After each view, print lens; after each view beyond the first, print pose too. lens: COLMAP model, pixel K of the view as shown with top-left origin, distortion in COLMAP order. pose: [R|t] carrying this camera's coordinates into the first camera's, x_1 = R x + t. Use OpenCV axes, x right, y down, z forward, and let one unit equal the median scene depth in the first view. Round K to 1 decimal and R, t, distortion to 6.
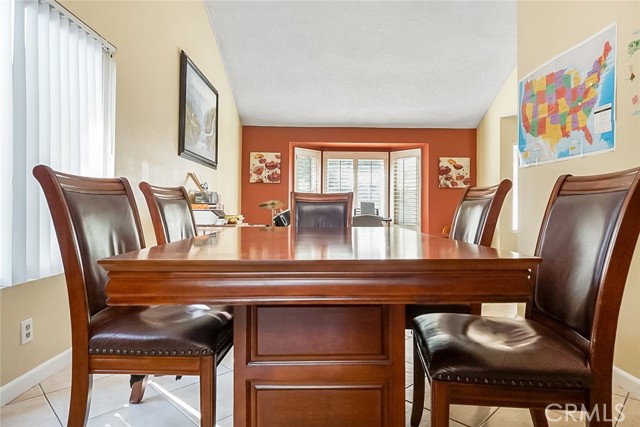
lens RADIAL K [[379.3, 0, 320.0], [0, 379.3, 213.5], [0, 0, 1]] dist [-0.030331, -0.000216]
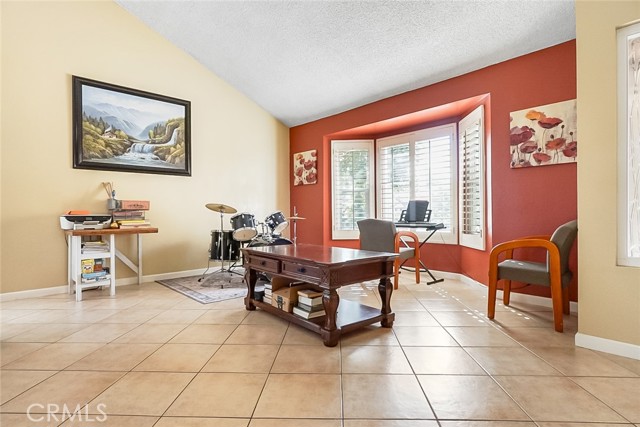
lens RADIAL K [[333.1, 0, 320.0], [0, 333.1, 213.5], [0, 0, 1]] dist [0.003632, 0.000581]
pose [[0.677683, -0.013005, -0.735240, 0.480698], [0.007871, 0.999915, -0.010432, -0.001369], [0.735312, 0.001282, 0.677727, 0.476559]]
